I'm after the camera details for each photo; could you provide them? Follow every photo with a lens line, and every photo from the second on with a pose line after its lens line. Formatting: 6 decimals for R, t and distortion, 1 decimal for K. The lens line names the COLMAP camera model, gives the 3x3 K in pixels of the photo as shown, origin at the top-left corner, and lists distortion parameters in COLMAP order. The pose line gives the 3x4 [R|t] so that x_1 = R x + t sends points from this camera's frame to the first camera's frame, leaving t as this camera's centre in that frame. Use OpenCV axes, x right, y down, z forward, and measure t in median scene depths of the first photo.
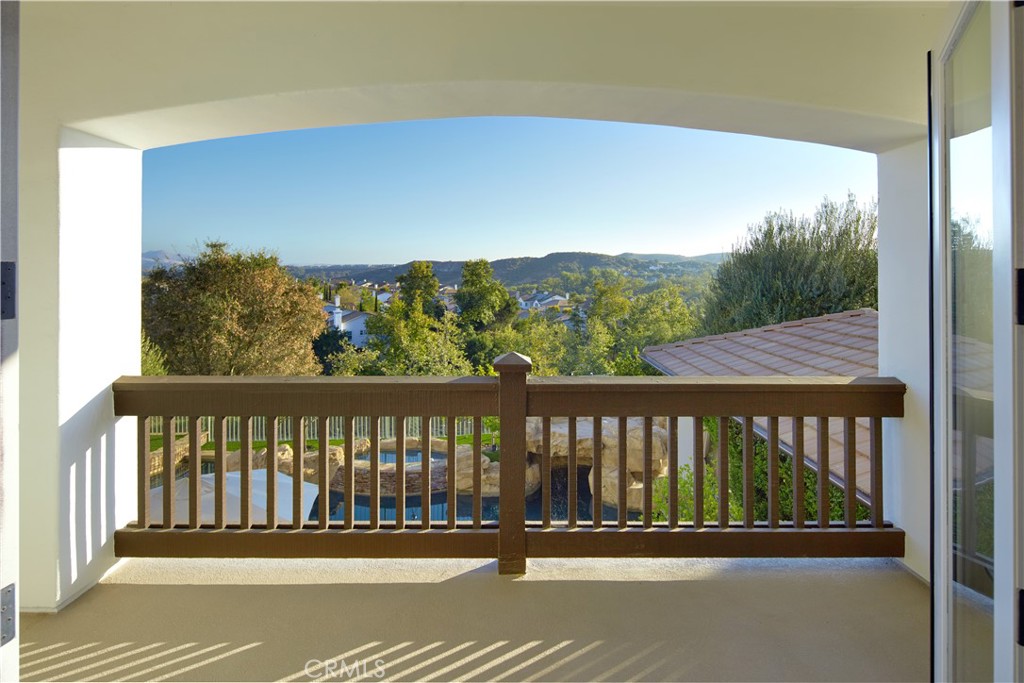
lens RADIAL K [[486.5, 0, 535.6], [0, 486.5, 267.1], [0, 0, 1]] dist [0.003128, -0.000117]
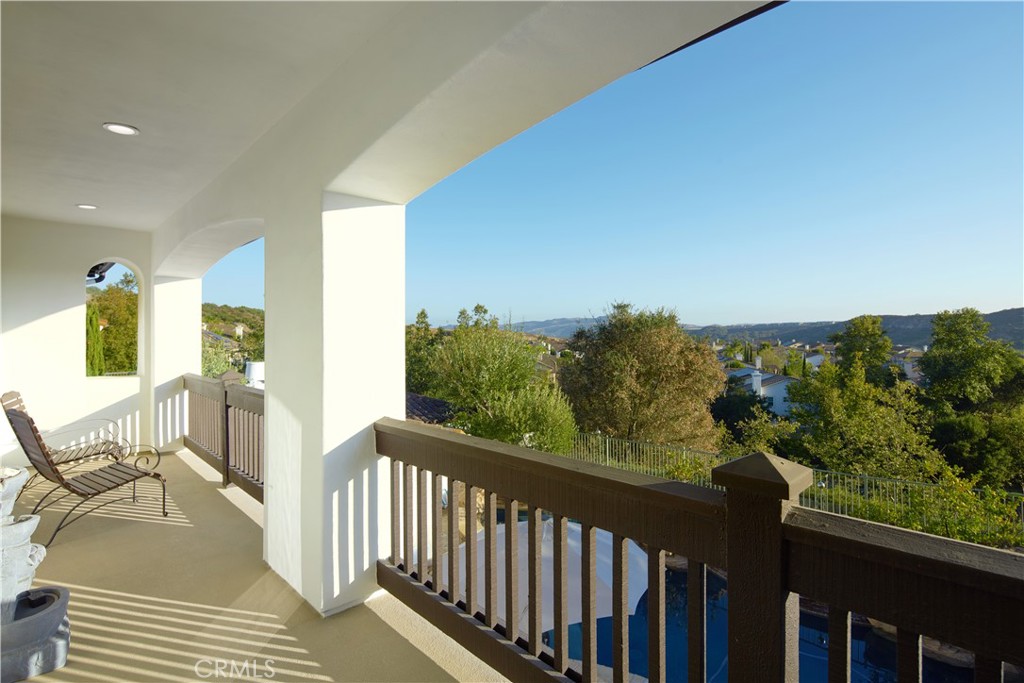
lens RADIAL K [[515.8, 0, 514.5], [0, 515.8, 334.9], [0, 0, 1]] dist [0.003364, -0.000996]
pose [[0.670198, -0.011959, -0.742086, 0.012499], [0.023686, 0.999705, 0.005281, 0.002883], [0.741804, -0.021117, 0.670284, 0.030627]]
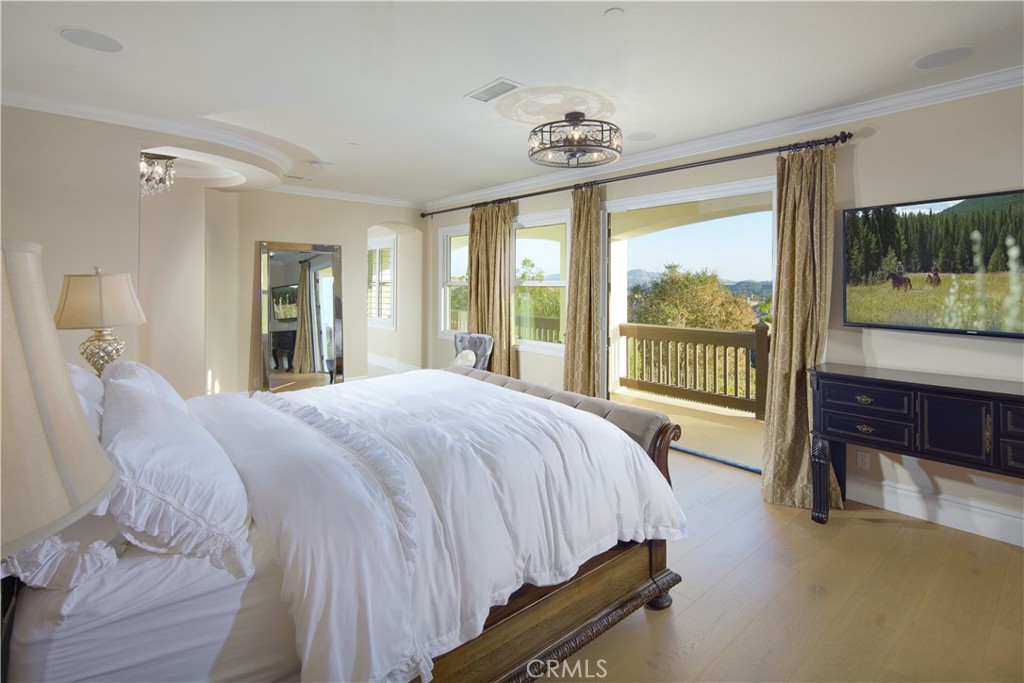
lens RADIAL K [[511.2, 0, 512.9], [0, 511.2, 270.8], [0, 0, 1]] dist [0.002144, 0.000119]
pose [[0.622574, -0.023973, -0.782194, 0.071318], [0.005654, 0.999642, -0.026137, 0.000137], [0.782541, 0.011849, 0.622487, -0.088156]]
